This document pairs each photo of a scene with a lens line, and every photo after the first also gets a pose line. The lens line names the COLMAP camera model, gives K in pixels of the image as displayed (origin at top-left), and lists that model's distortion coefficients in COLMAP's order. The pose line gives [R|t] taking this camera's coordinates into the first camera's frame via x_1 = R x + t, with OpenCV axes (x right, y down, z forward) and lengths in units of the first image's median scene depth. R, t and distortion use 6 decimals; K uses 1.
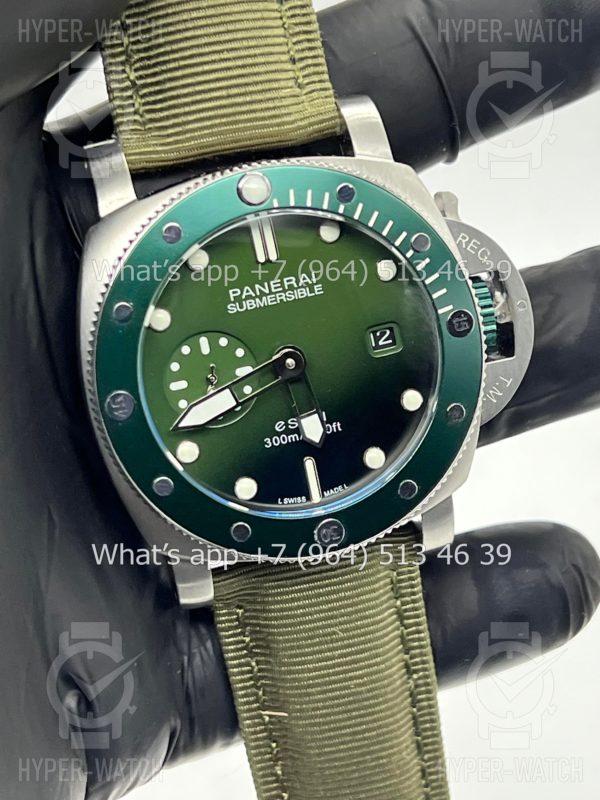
lens RADIAL K [[1911.6, 0, 300.0], [0, 1911.6, 400.0], [0, 0, 1]] dist [0.040575, 3.989861]
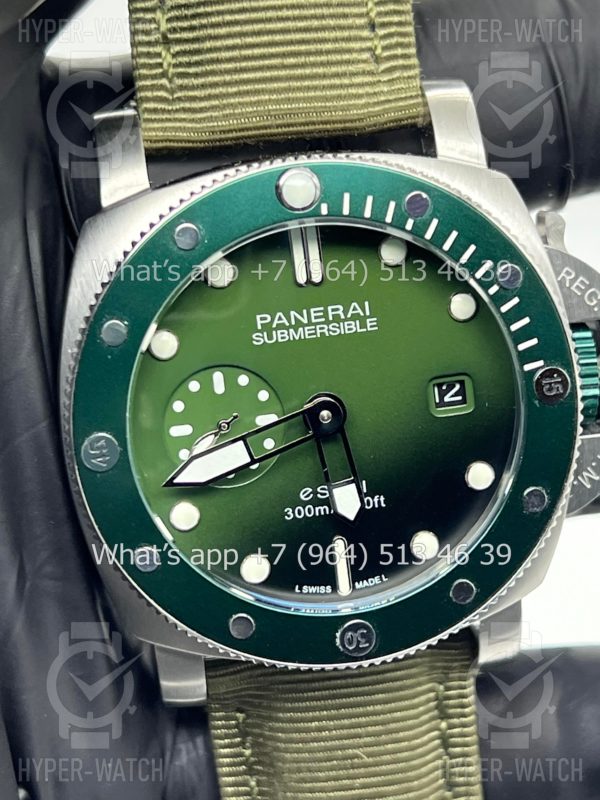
lens RADIAL K [[1884.3, 0, 300.0], [0, 1884.3, 400.0], [0, 0, 1]] dist [0.011840, 7.564884]
pose [[0.993133, 0.096561, -0.066050, 0.034049], [-0.095645, 0.995272, 0.016904, -0.037223], [0.067370, -0.010470, 0.997673, 0.233068]]
